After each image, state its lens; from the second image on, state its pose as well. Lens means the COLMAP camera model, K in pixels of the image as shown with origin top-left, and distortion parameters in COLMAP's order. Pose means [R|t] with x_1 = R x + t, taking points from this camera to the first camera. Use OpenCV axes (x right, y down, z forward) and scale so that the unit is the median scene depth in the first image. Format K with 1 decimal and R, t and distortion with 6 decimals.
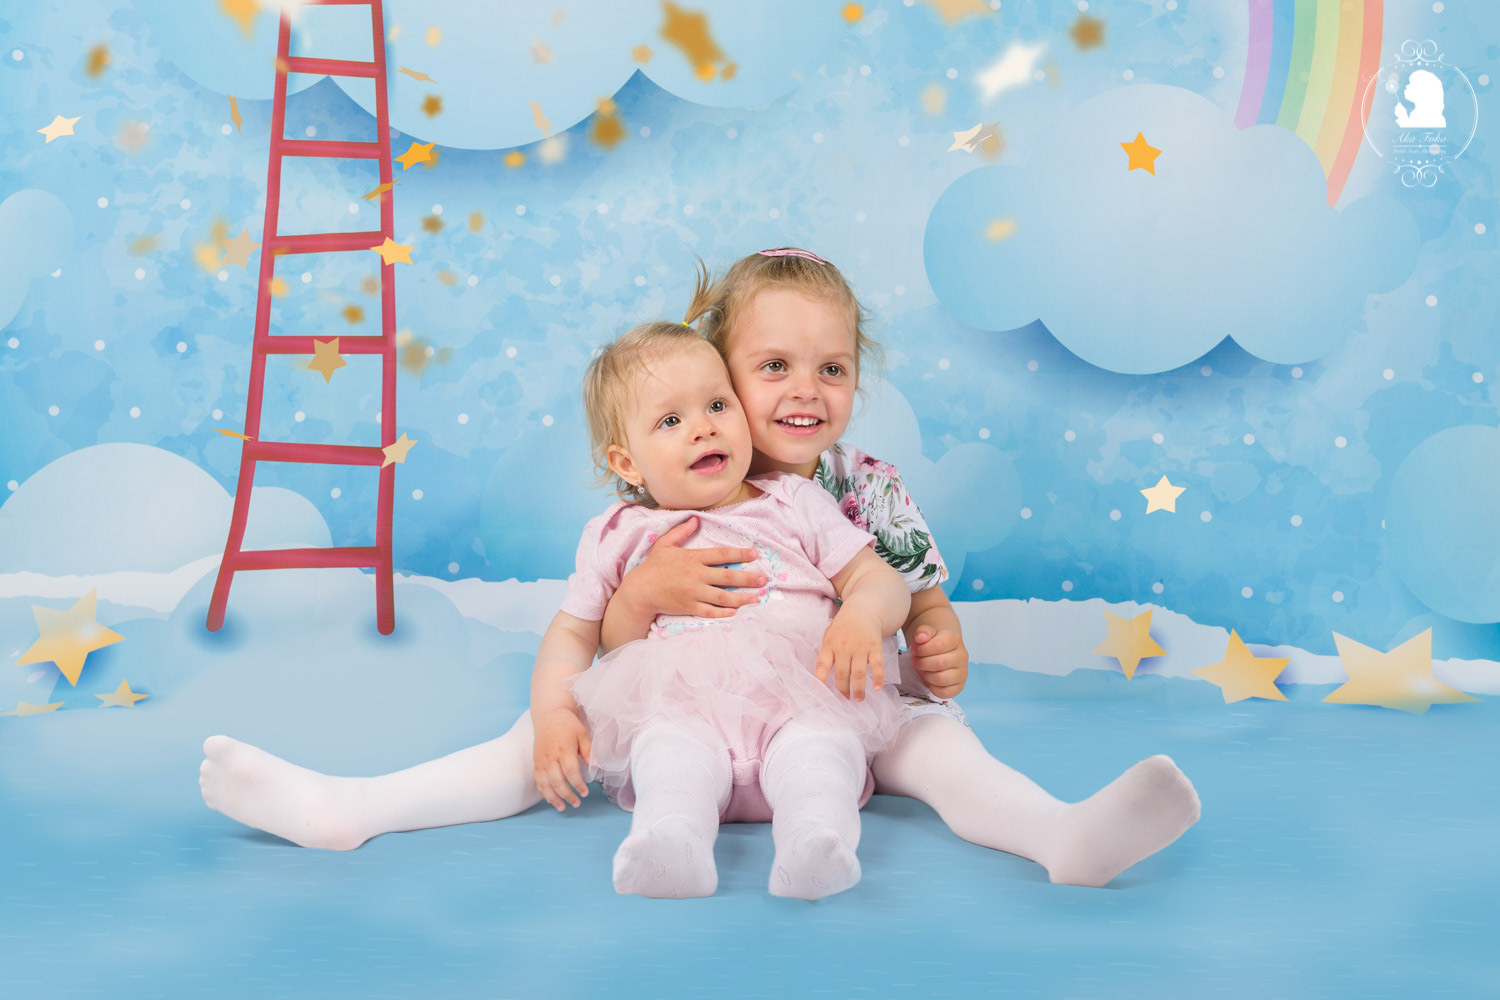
lens RADIAL K [[1720.4, 0, 751.5], [0, 1720.4, 538.6], [0, 0, 1]] dist [-0.000437, 1.840040]
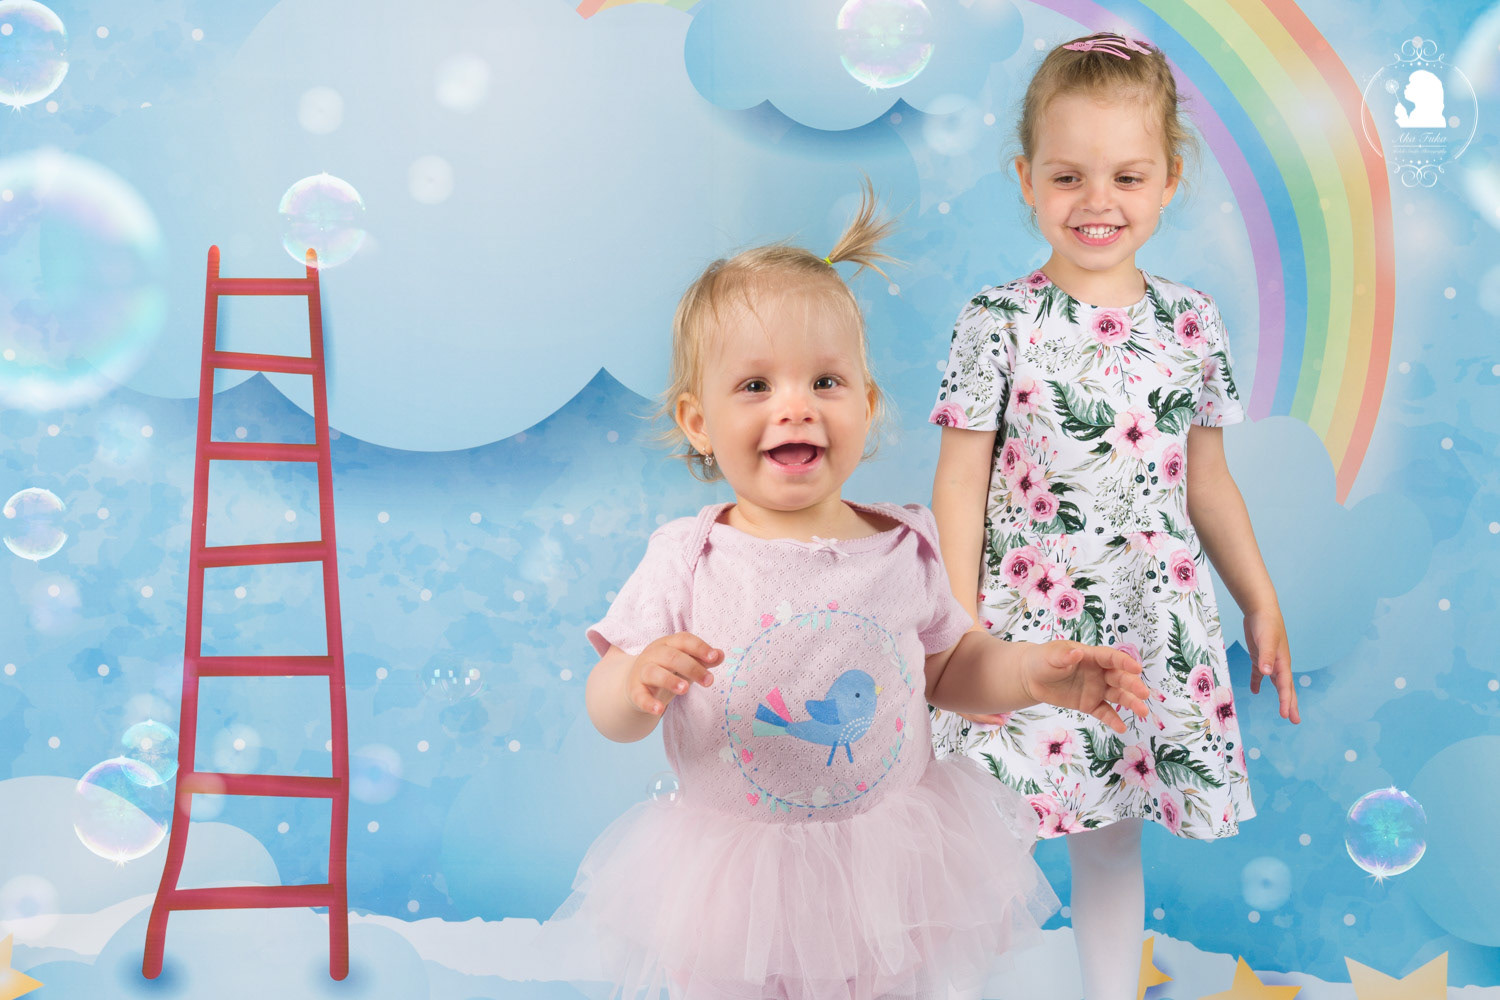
lens RADIAL K [[1603.1, 0, 750.0], [0, 1603.1, 500.0], [0, 0, 1]] dist [-0.118841, -0.013658]
pose [[0.999887, -0.011707, 0.009478, 0.004695], [0.013495, 0.975772, -0.218374, -0.012077], [-0.006692, 0.218477, 0.975819, 0.174802]]
